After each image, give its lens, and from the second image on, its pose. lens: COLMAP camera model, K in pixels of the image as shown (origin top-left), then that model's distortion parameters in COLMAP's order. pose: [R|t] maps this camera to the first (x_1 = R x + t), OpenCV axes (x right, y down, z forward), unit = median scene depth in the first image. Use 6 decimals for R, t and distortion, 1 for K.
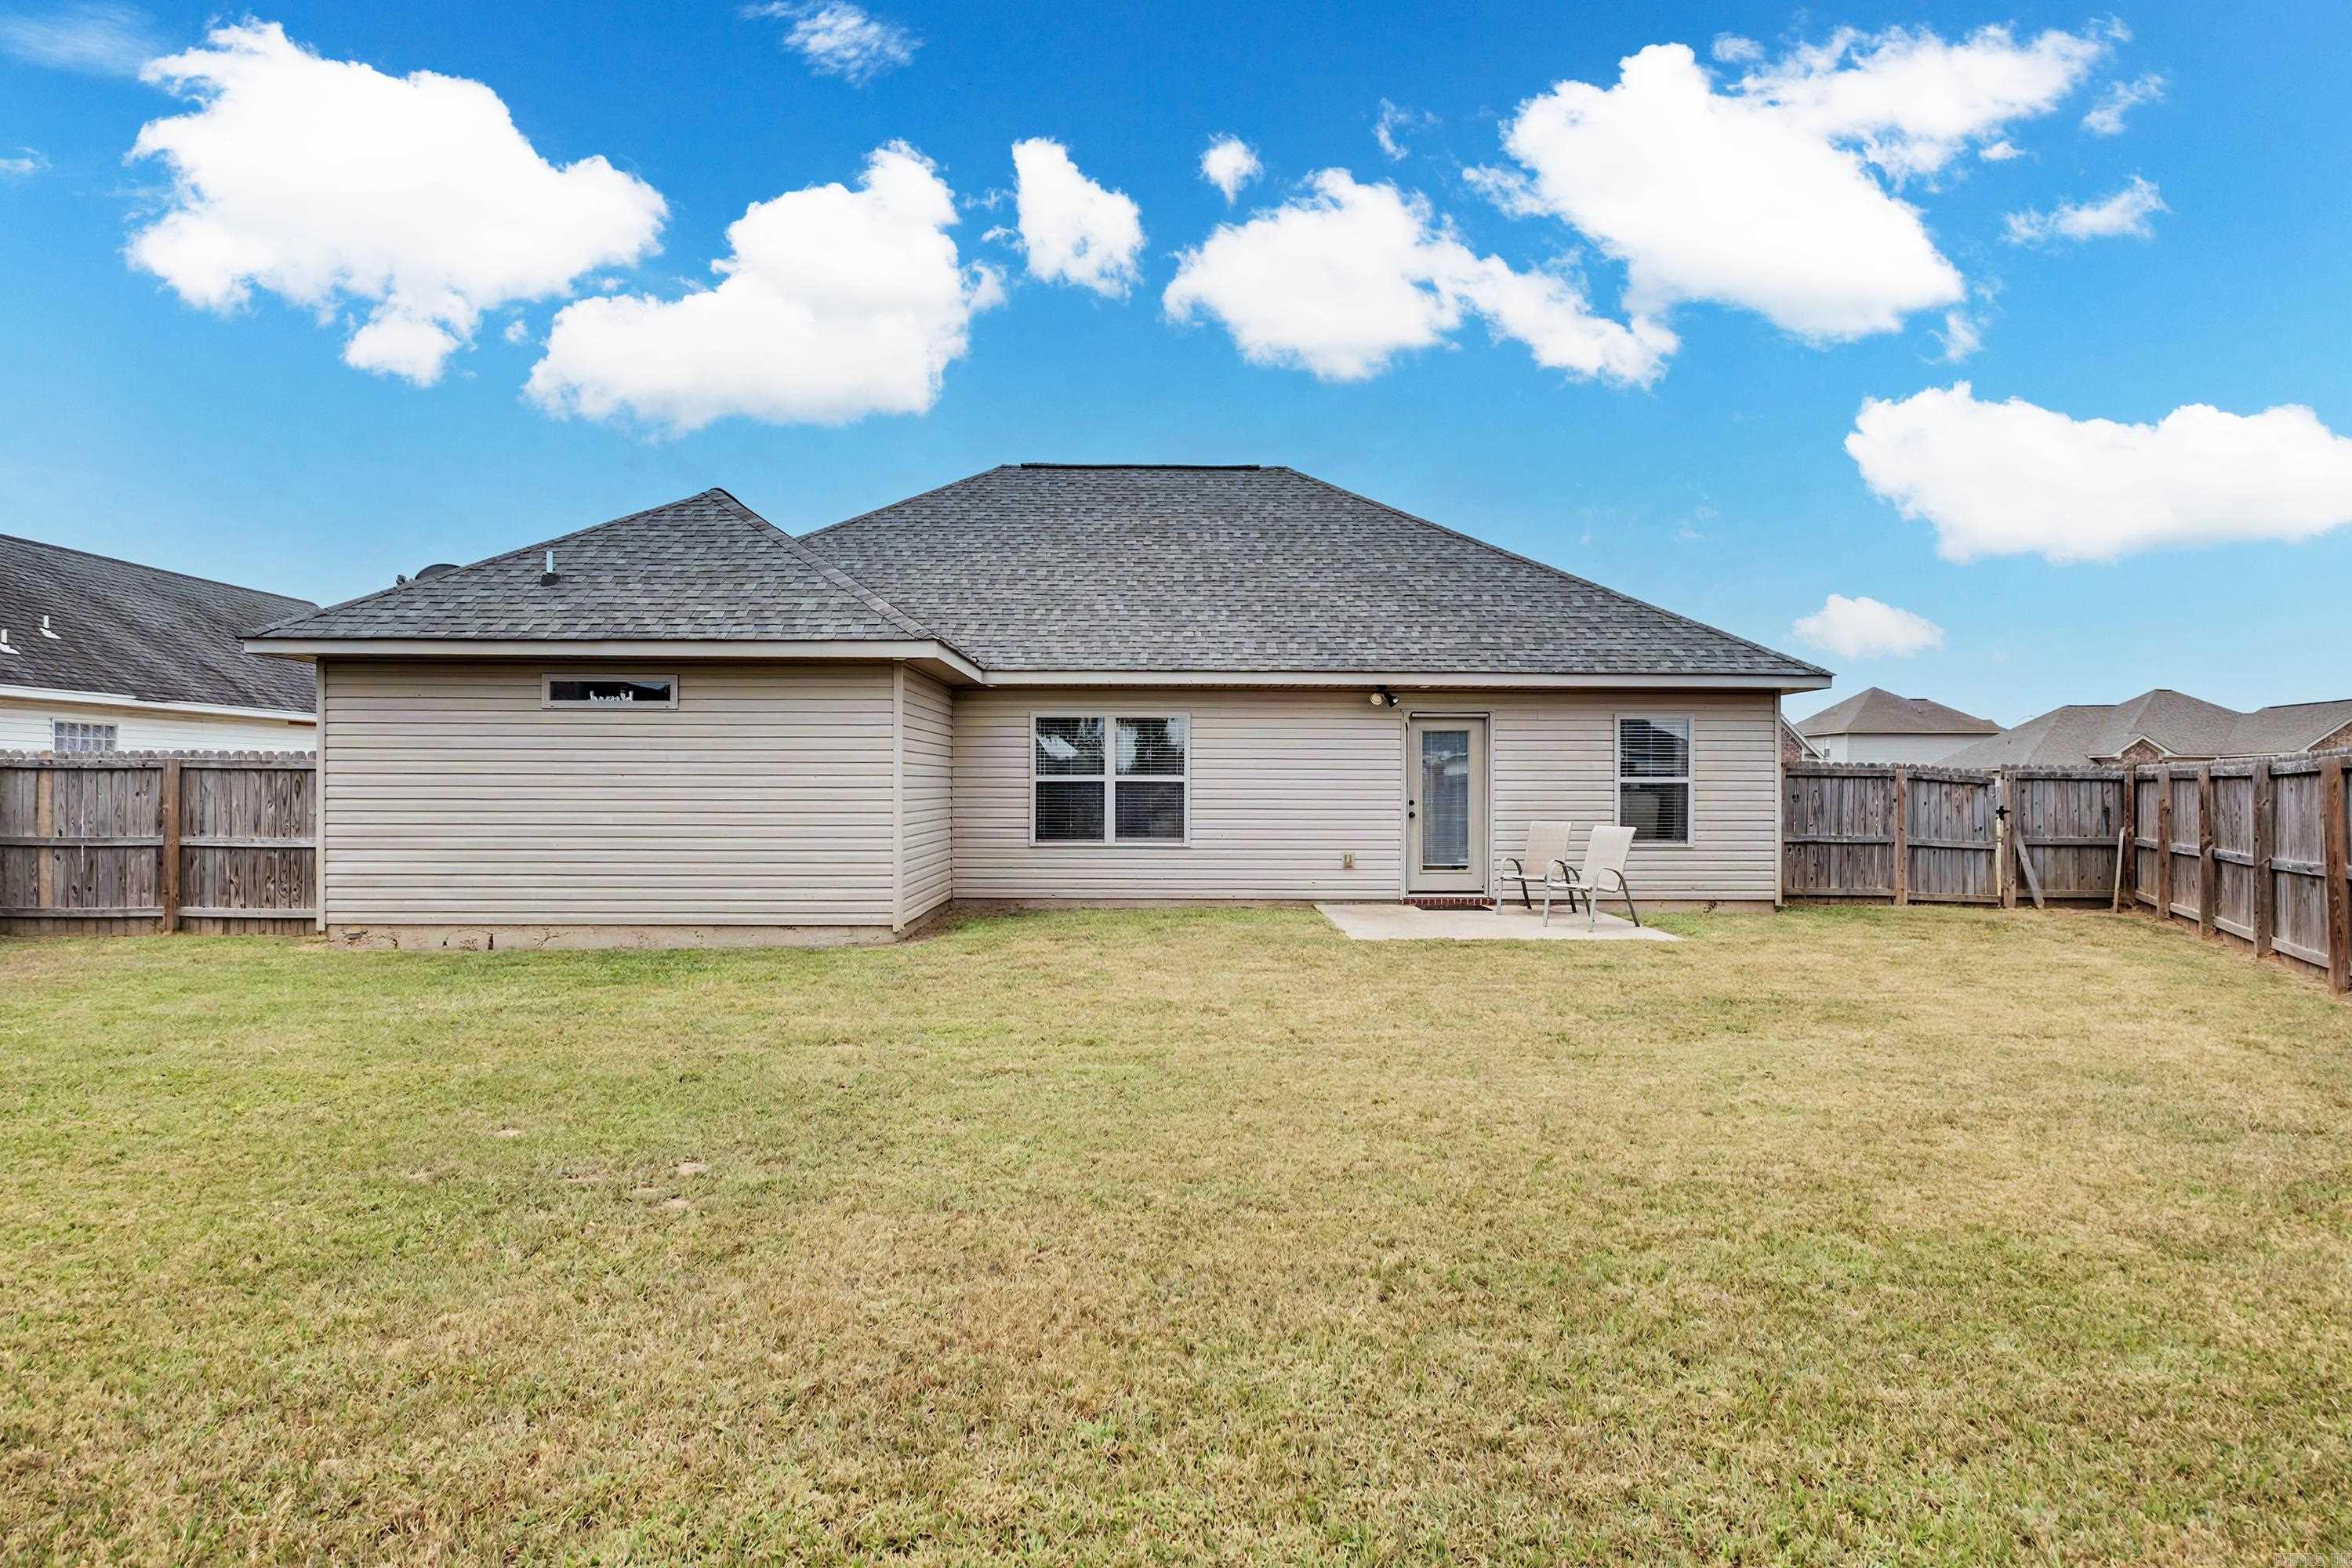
lens RADIAL K [[1261.4, 0, 1177.7], [0, 1261.4, 789.1], [0, 0, 1]] dist [0.000623, 0.000198]
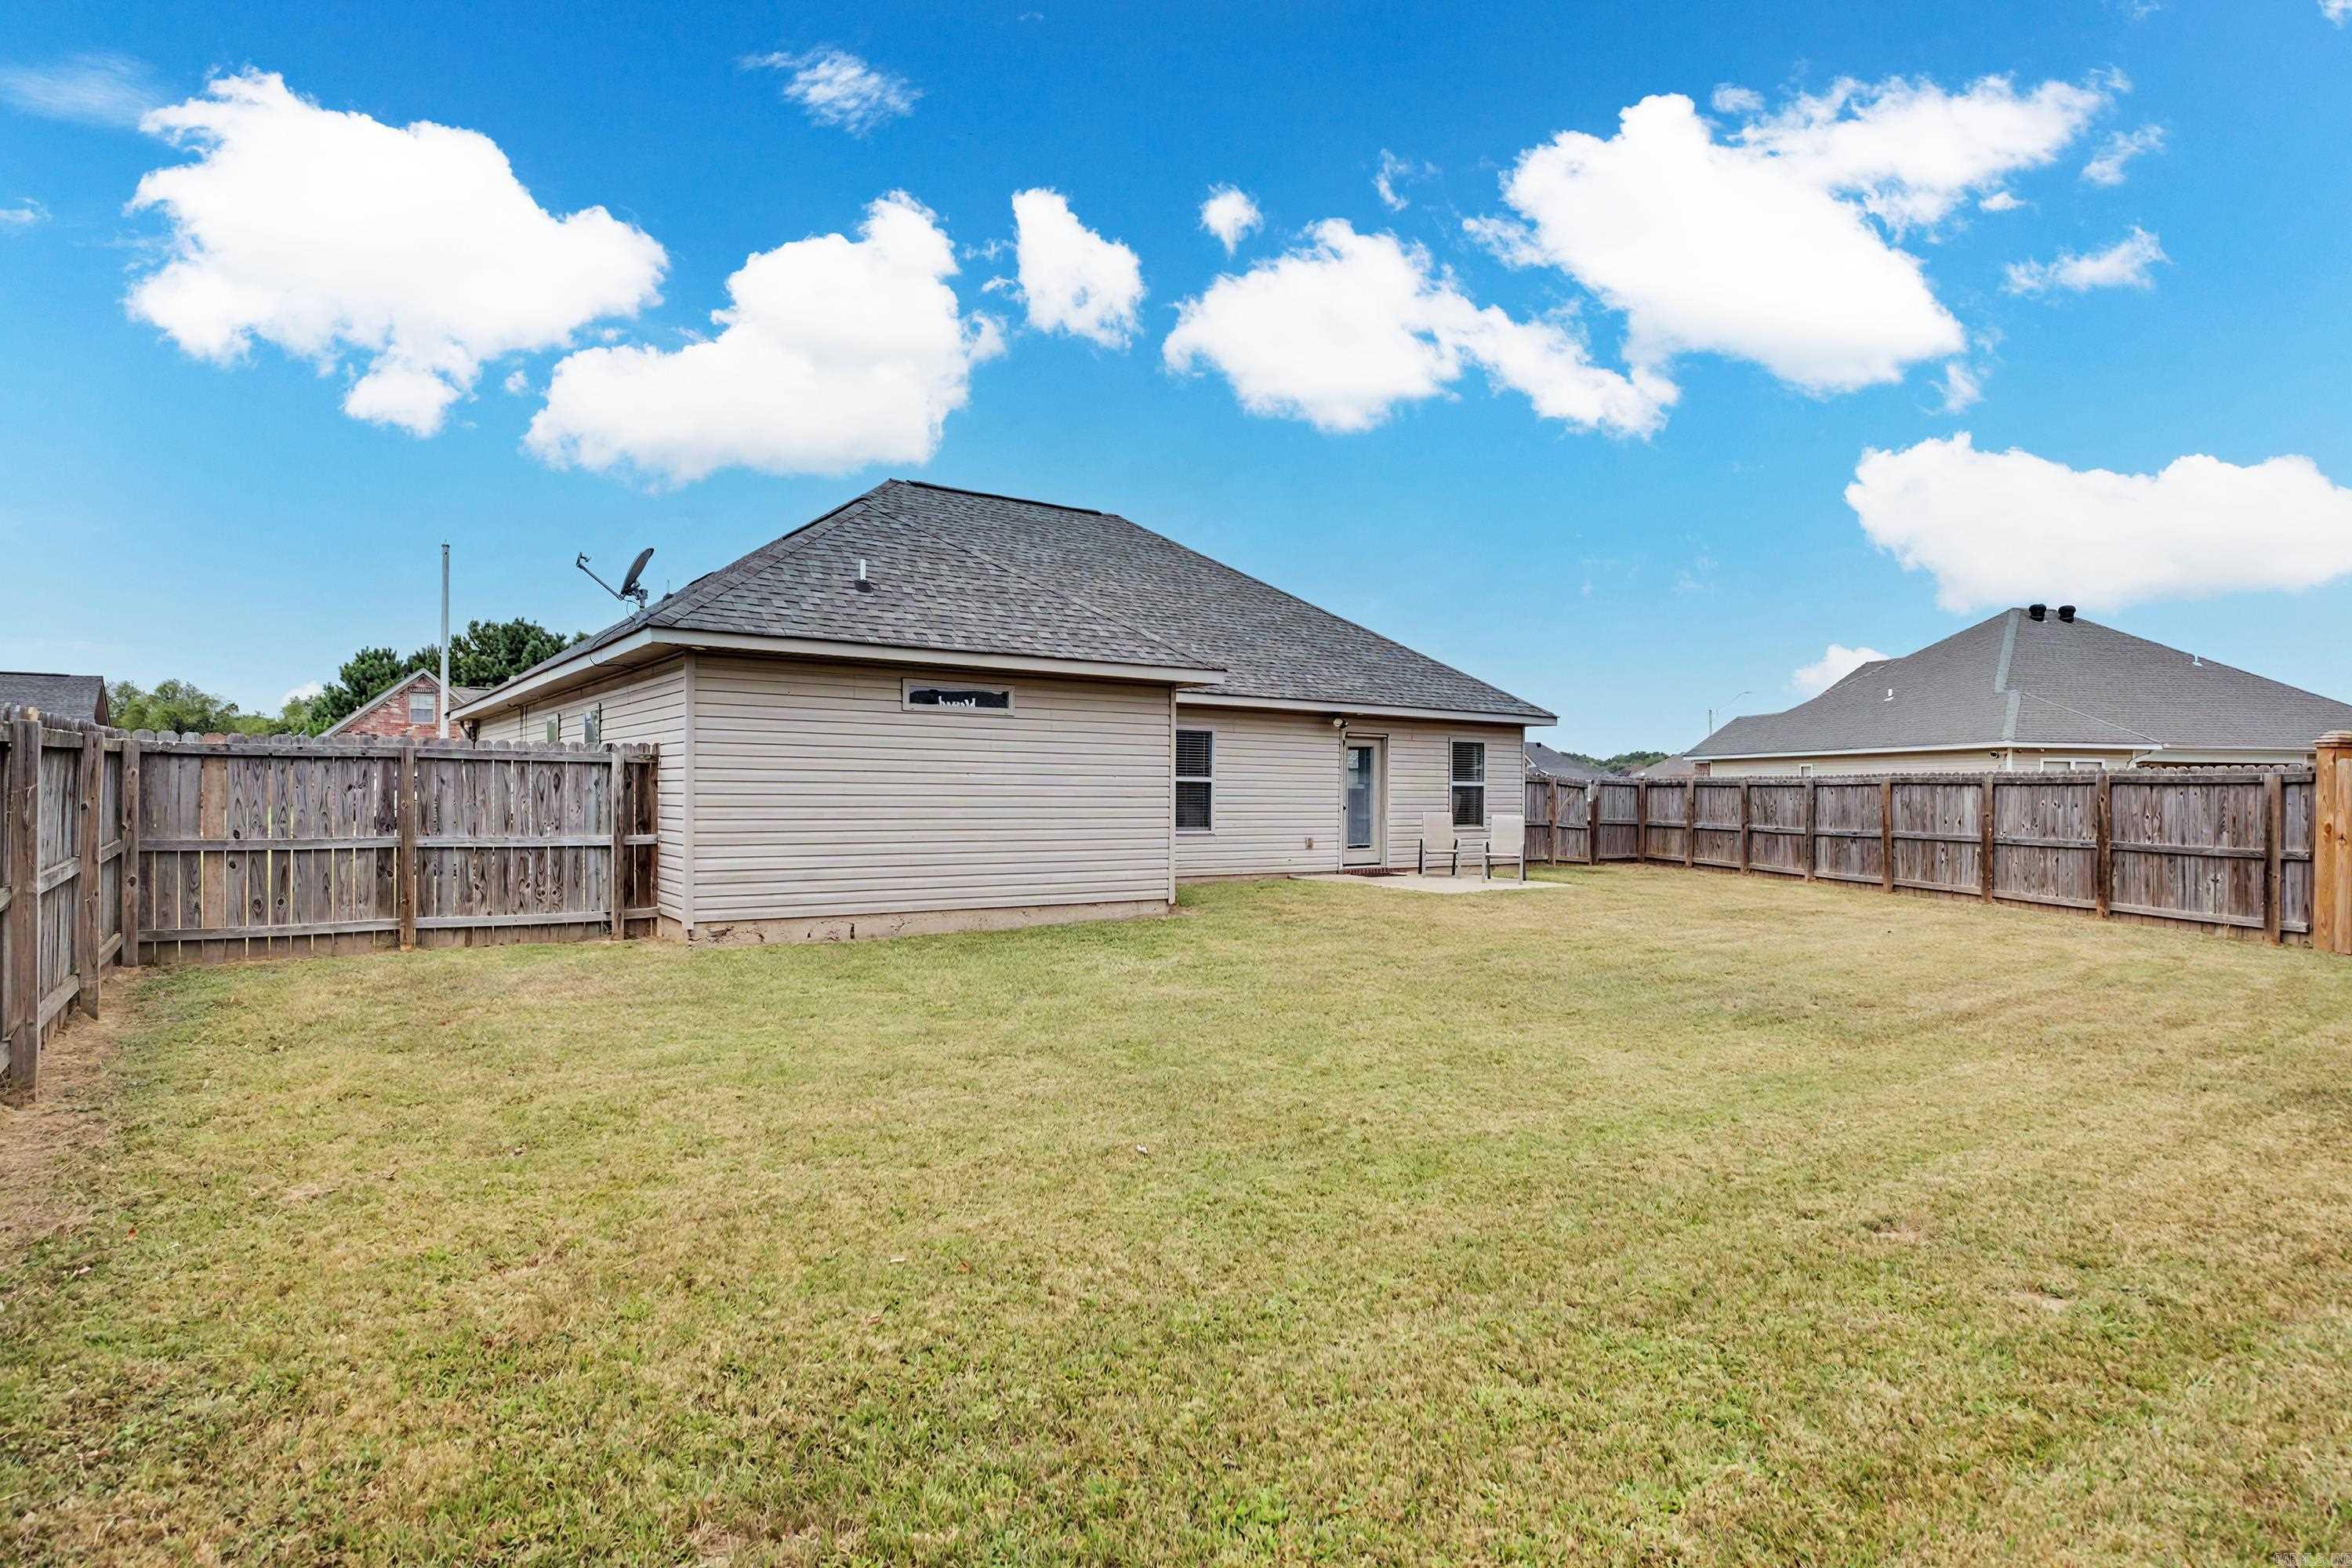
lens RADIAL K [[1261.4, 0, 1177.7], [0, 1261.4, 789.1], [0, 0, 1]] dist [0.000623, 0.000198]
pose [[0.822698, 0.005246, 0.568455, -0.847821], [-0.007741, 0.999968, 0.001975, -0.001094], [-0.568426, -0.006025, 0.822712, -0.014281]]
